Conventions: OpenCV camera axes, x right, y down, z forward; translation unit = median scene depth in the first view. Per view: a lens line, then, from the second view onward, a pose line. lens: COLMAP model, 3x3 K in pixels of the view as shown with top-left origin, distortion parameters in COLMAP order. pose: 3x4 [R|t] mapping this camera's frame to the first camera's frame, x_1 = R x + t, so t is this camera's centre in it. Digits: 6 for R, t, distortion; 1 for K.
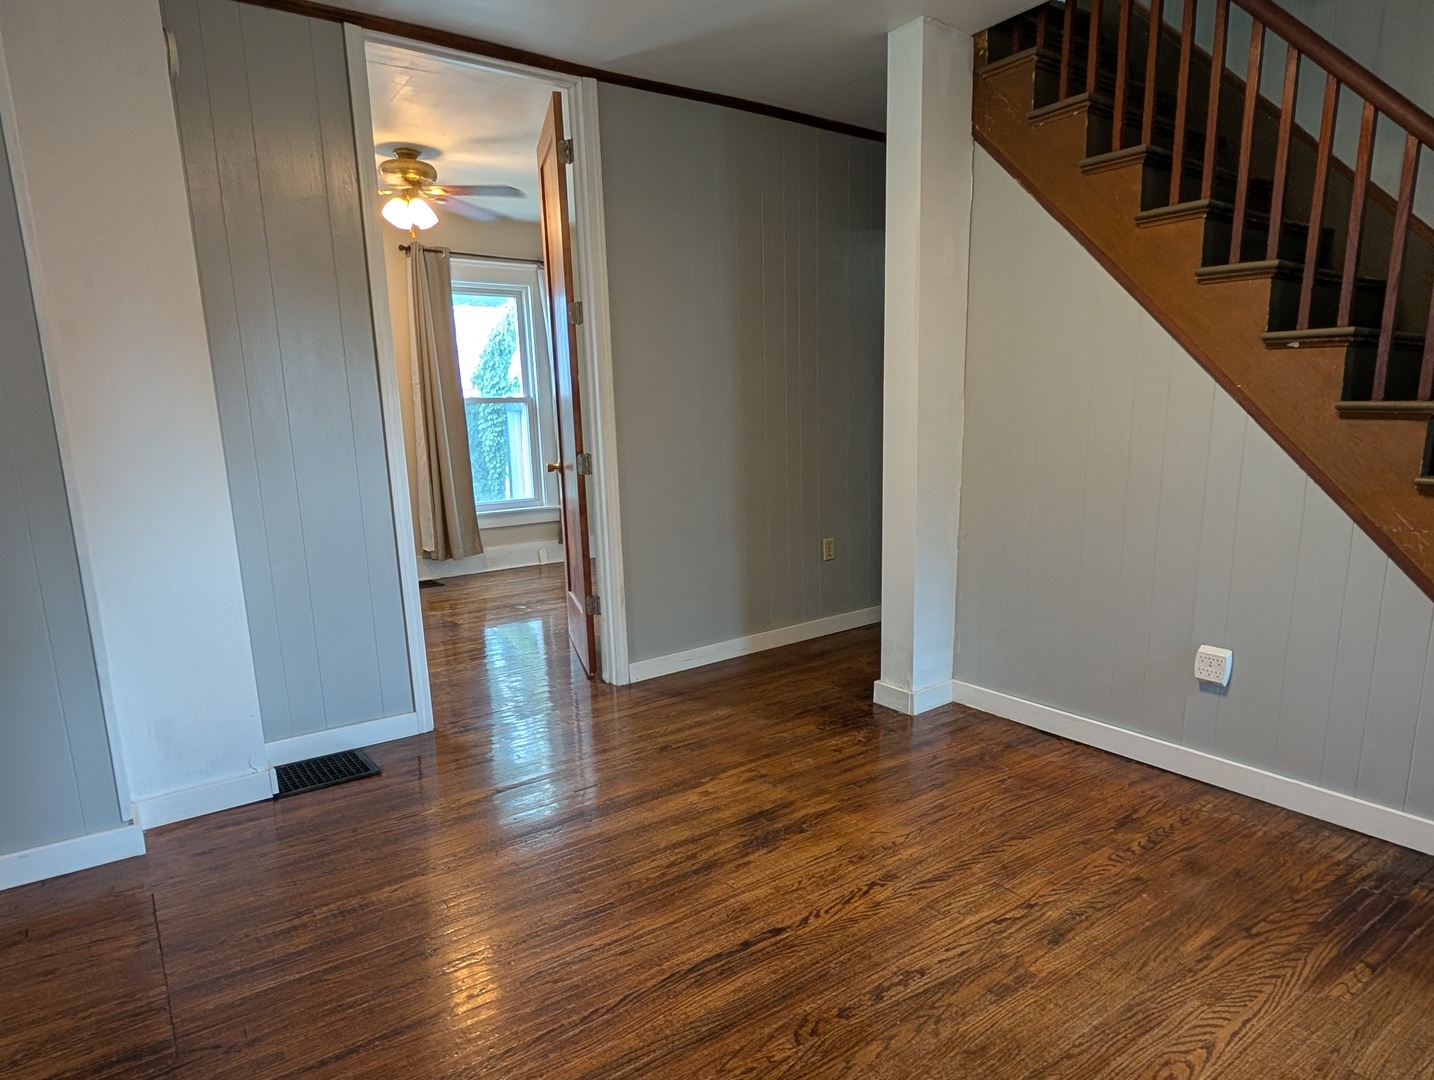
lens RADIAL K [[877.4, 0, 732.0], [0, 877.4, 599.0], [0, 0, 1]] dist [0.001416, 0.001234]
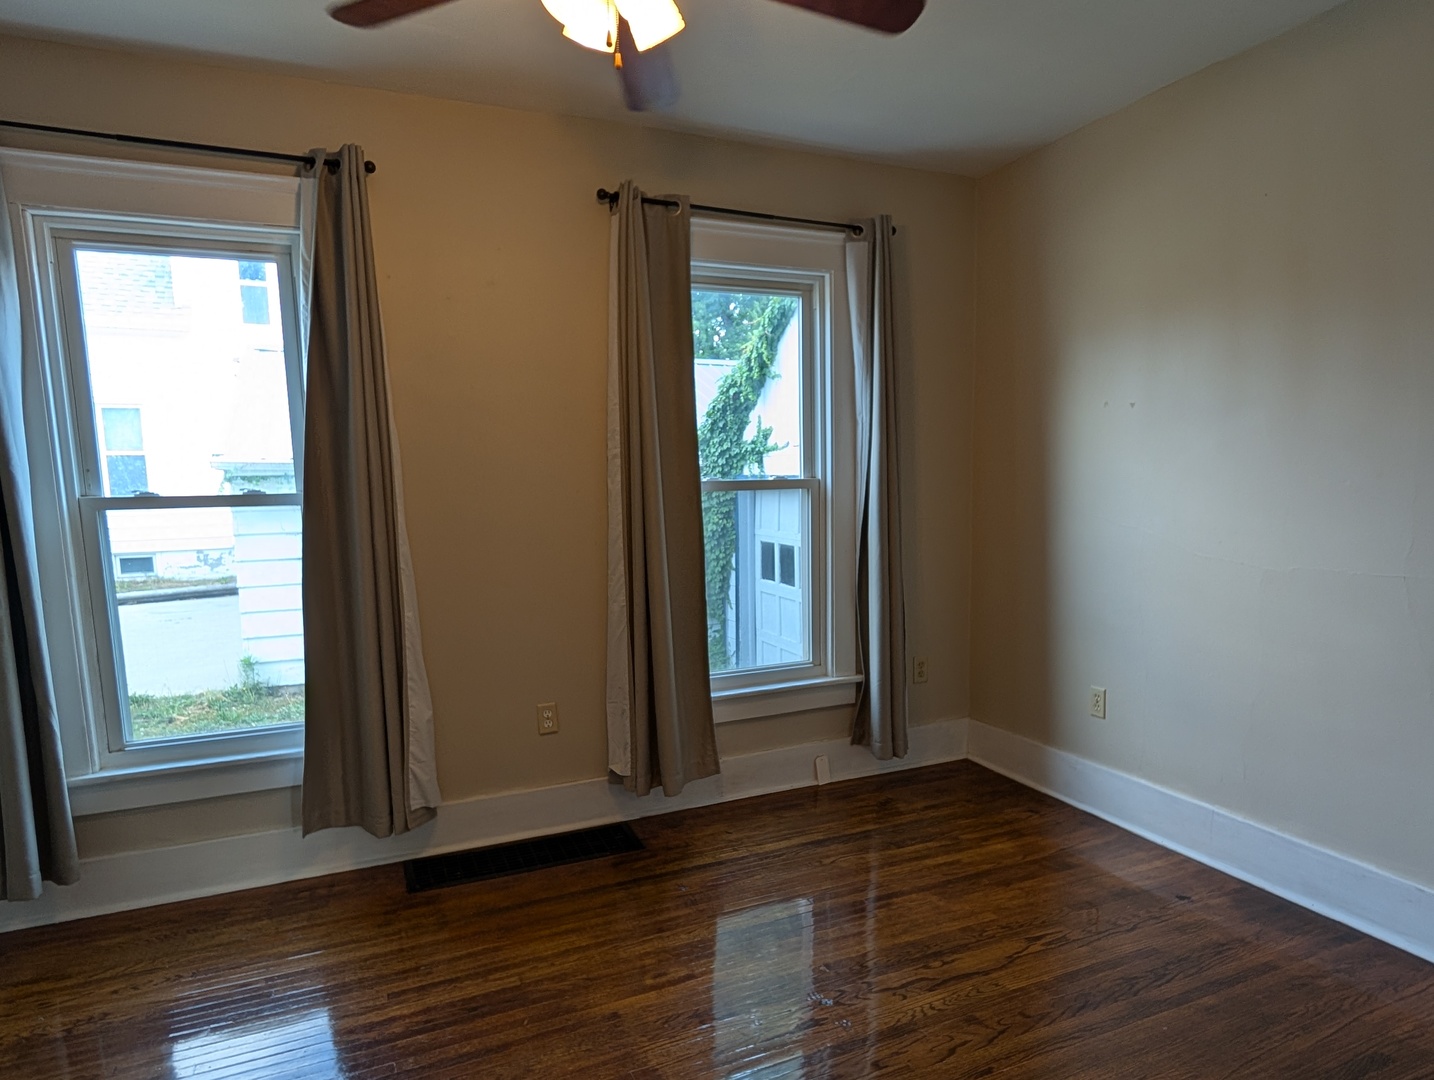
lens RADIAL K [[877.4, 0, 732.0], [0, 877.4, 599.0], [0, 0, 1]] dist [0.001416, 0.001234]
pose [[0.975144, 0.035274, -0.218746, -0.159509], [-0.050275, 0.996722, -0.063393, -0.119104], [0.215793, 0.072815, 0.973720, 0.467849]]
